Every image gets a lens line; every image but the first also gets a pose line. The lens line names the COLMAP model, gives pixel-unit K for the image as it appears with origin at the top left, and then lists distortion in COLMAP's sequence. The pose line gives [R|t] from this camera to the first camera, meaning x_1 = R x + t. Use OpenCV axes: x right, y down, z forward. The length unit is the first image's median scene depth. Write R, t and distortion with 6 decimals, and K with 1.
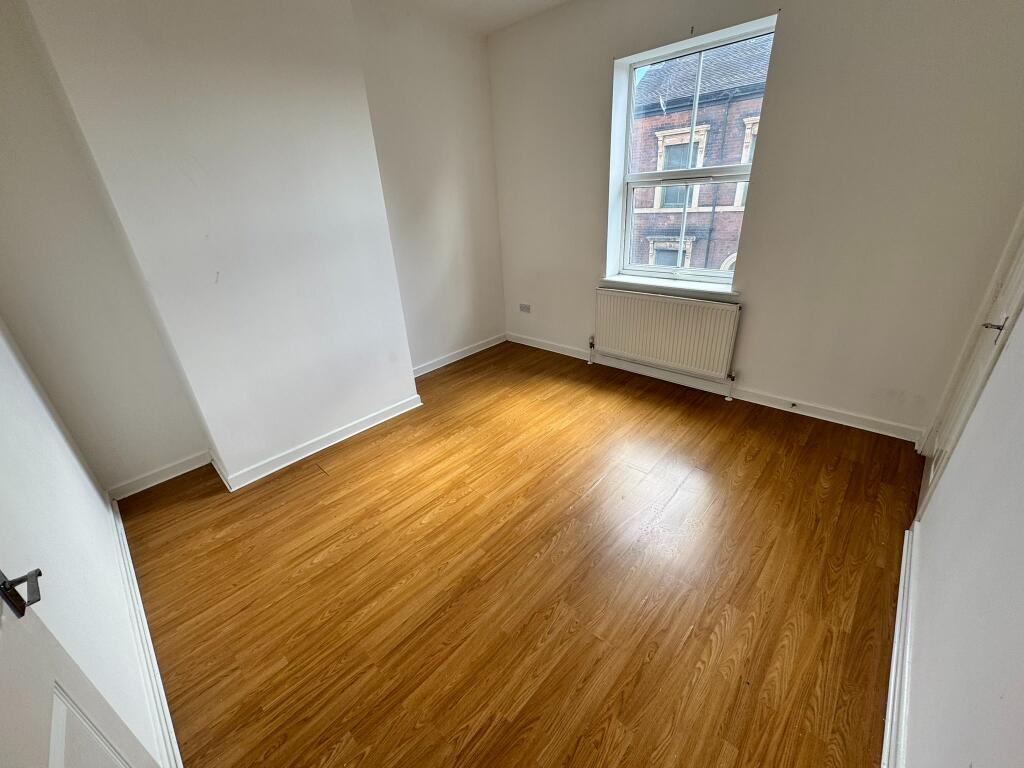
lens RADIAL K [[408.1, 0, 511.6], [0, 408.1, 383.0], [0, 0, 1]] dist [-0.001208, -0.000027]
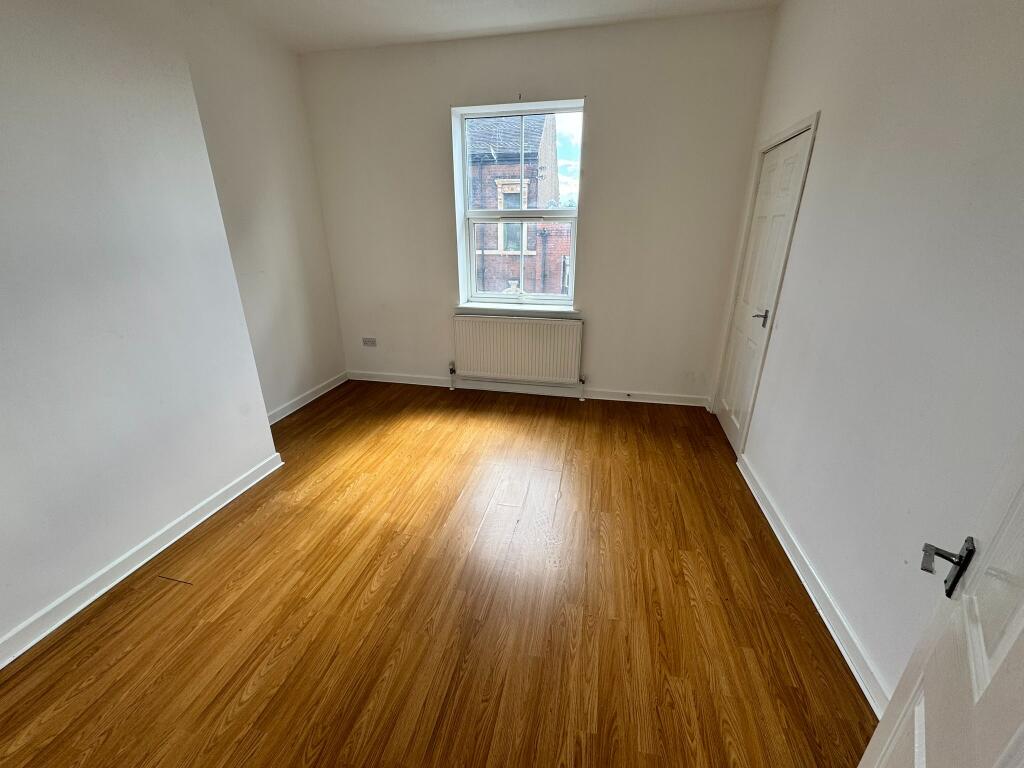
lens RADIAL K [[408.1, 0, 508.6], [0, 408.1, 383.4], [0, 0, 1]] dist [-0.001208, -0.000027]
pose [[0.856357, -0.125254, 0.500964, -0.295212], [0.171242, 0.984123, -0.046668, 0.013756], [-0.487165, 0.125751, 0.864209, 0.086577]]
